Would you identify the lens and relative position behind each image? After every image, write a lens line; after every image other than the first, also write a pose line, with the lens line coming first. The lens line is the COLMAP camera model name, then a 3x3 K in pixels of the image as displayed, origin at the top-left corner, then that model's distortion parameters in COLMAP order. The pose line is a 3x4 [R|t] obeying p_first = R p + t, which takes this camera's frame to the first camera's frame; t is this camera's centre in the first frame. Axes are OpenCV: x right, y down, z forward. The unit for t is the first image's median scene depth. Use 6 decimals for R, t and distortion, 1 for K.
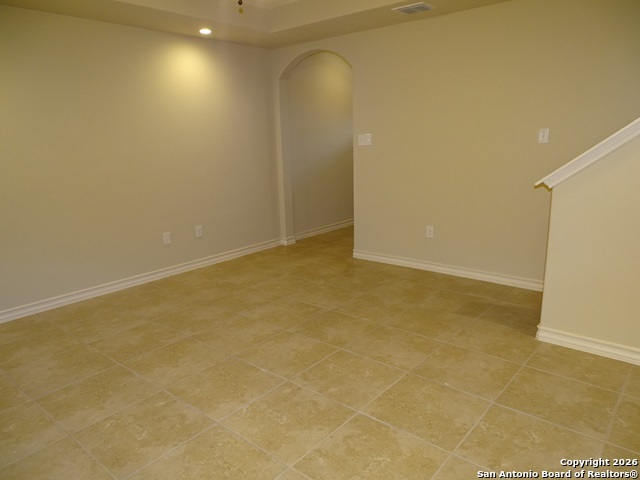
lens RADIAL K [[455.9, 0, 319.8], [0, 455.9, 236.8], [0, 0, 1]] dist [-0.001644, -0.001088]
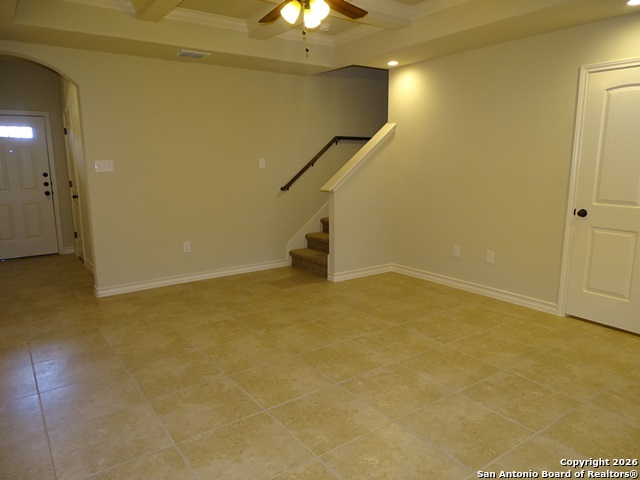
lens RADIAL K [[464.1, 0, 320.0], [0, 464.1, 240.0], [0, 0, 1]] dist [0.008116, 0.001561]
pose [[0.241595, -0.139187, 0.960343, -0.993359], [0.213004, 0.973130, 0.087454, -0.074122], [-0.946711, 0.183428, 0.264751, 0.496038]]
